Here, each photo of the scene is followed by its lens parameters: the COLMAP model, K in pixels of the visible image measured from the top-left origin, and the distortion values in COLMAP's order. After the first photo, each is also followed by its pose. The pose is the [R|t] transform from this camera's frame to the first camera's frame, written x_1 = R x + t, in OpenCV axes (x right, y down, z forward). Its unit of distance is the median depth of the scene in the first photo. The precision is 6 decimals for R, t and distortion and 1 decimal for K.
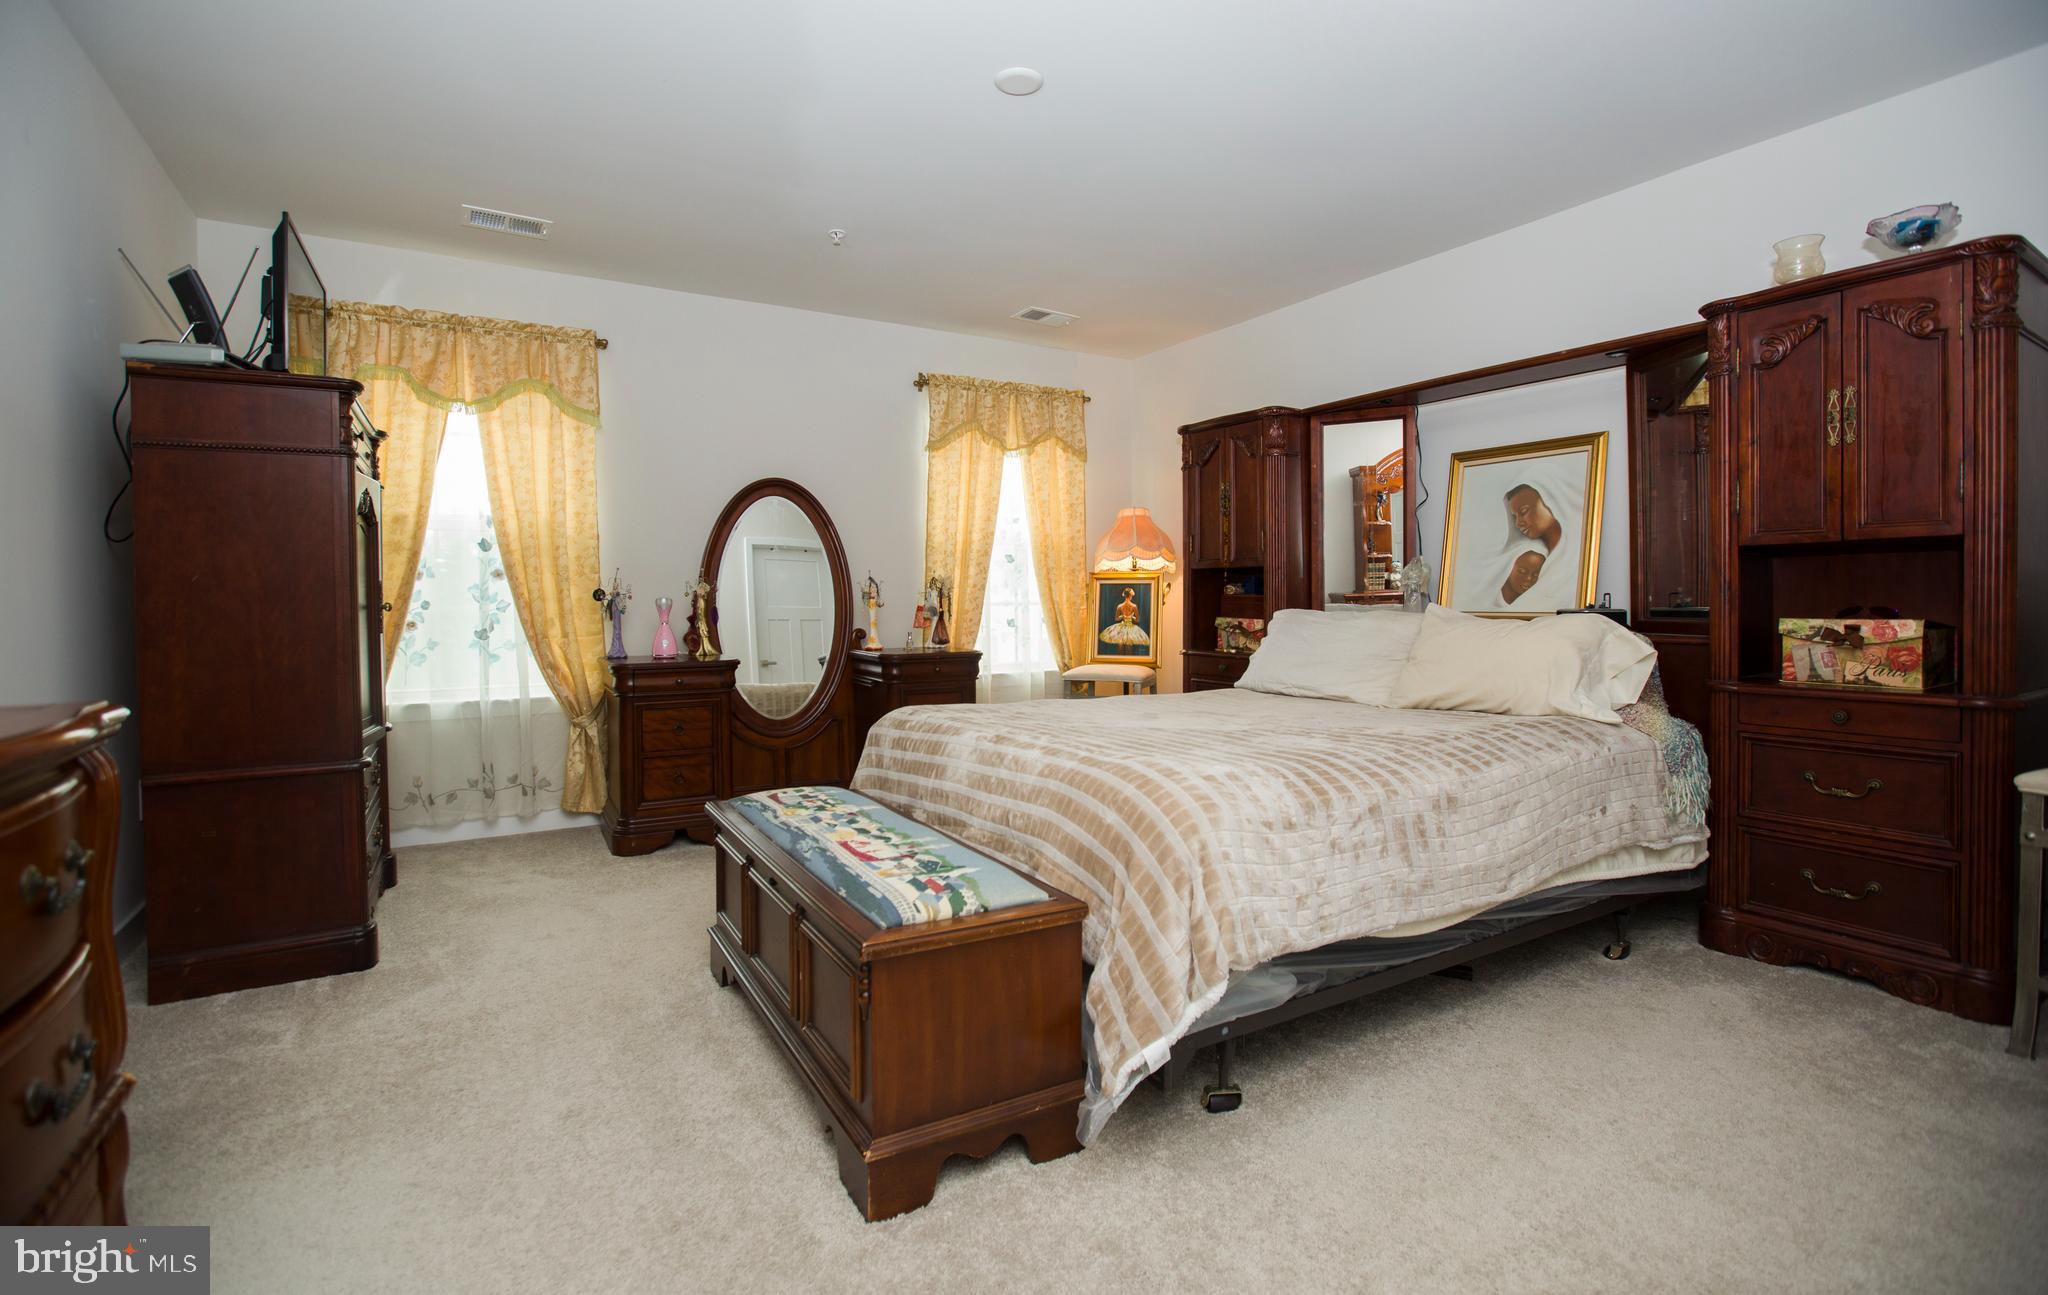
lens RADIAL K [[971.2, 0, 1025.3], [0, 971.2, 606.7], [0, 0, 1]] dist [-0.004251, -0.000448]
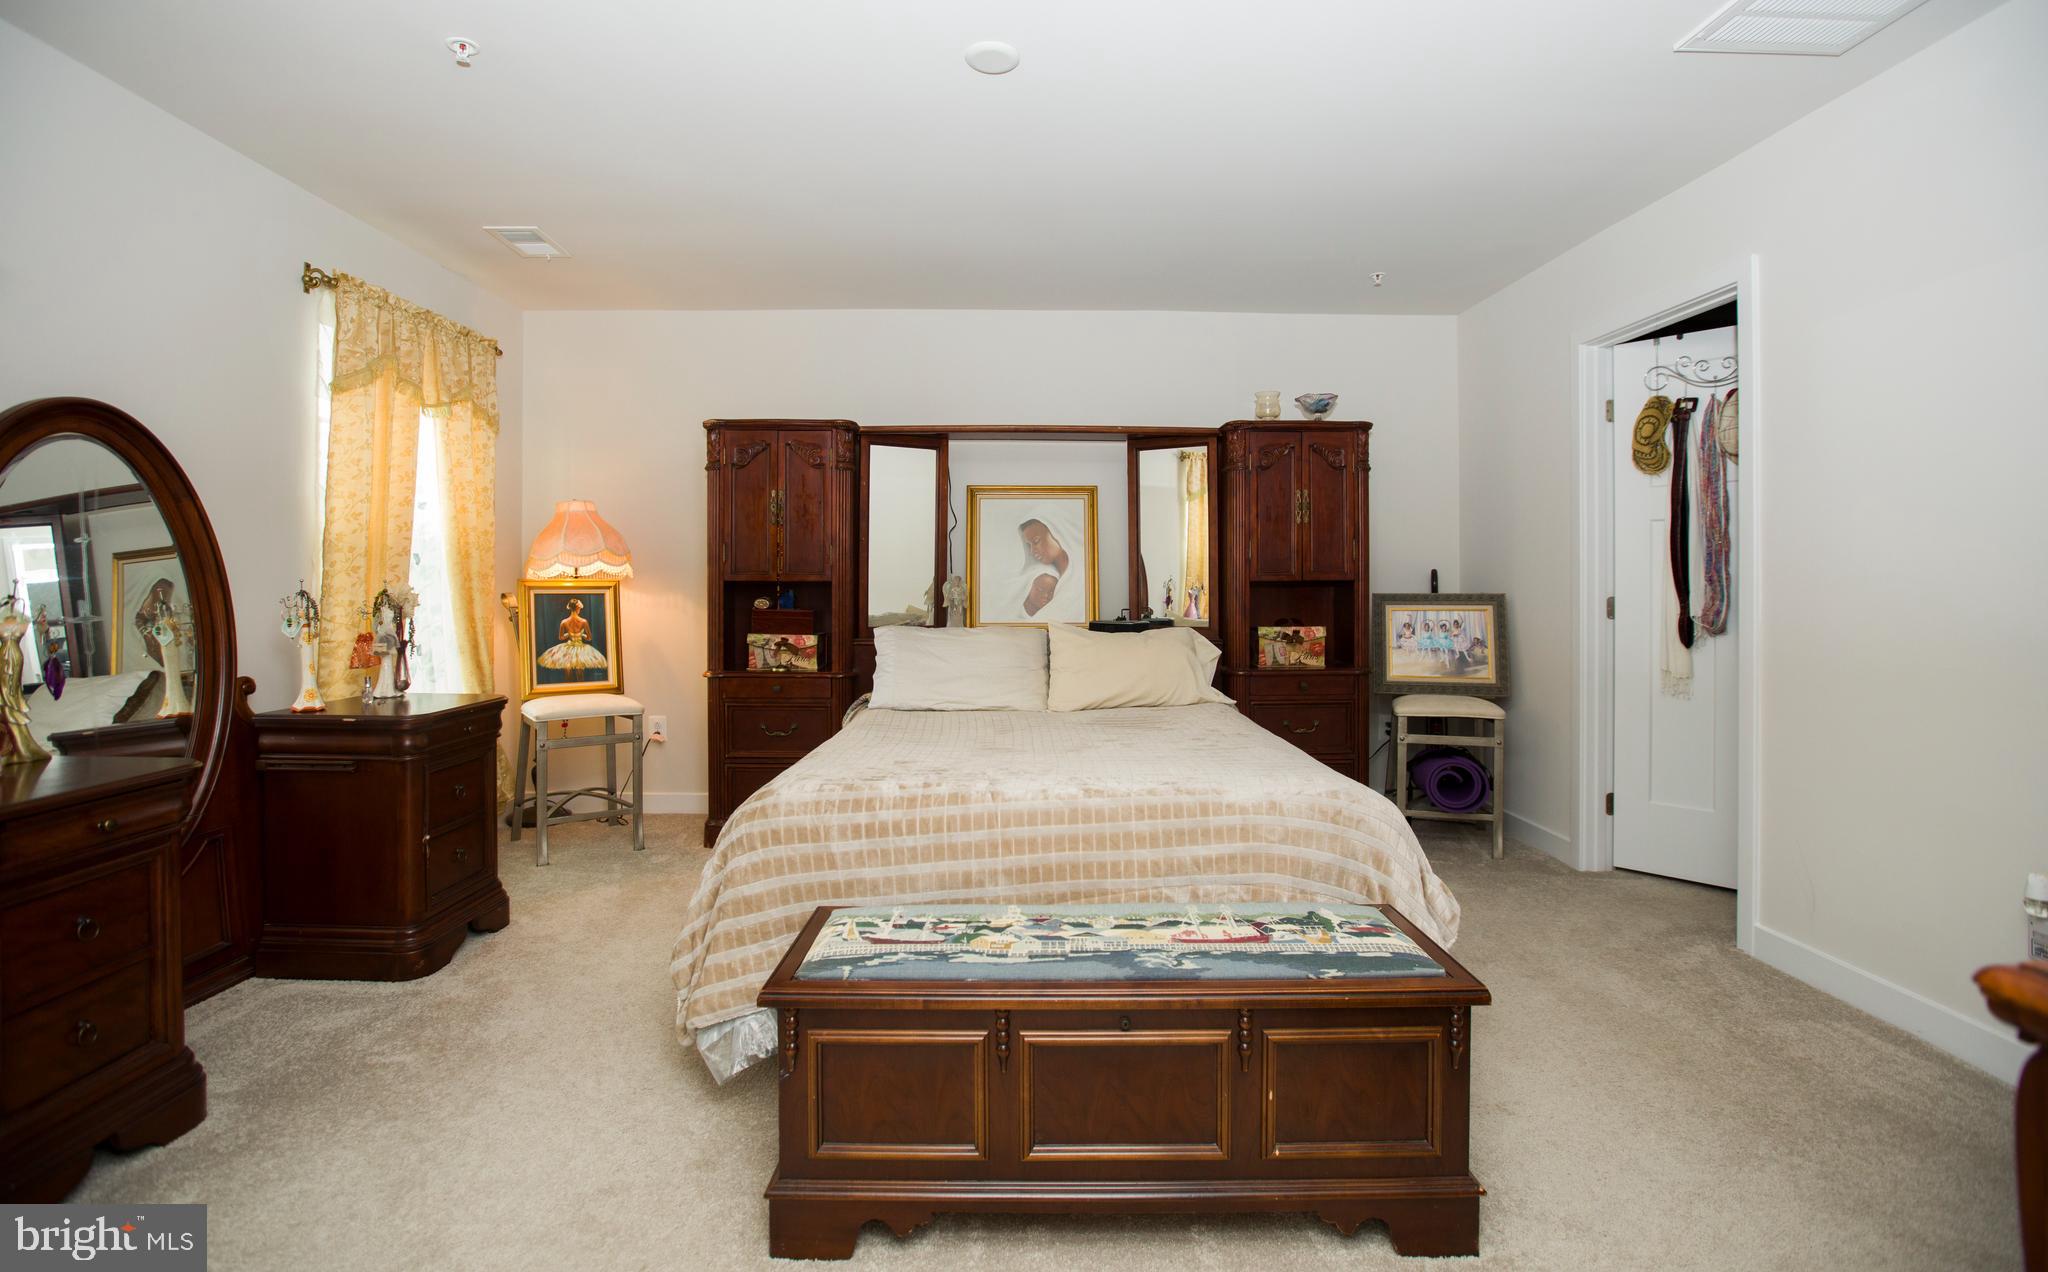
lens RADIAL K [[972.1, 0, 1020.8], [0, 972.1, 570.0], [0, 0, 1]] dist [-0.061001, 0.000171]
pose [[0.491248, 0.011826, 0.870940, -0.570393], [0.003498, 0.999873, -0.015550, -0.041367], [-0.871013, 0.010685, 0.491144, 0.398598]]
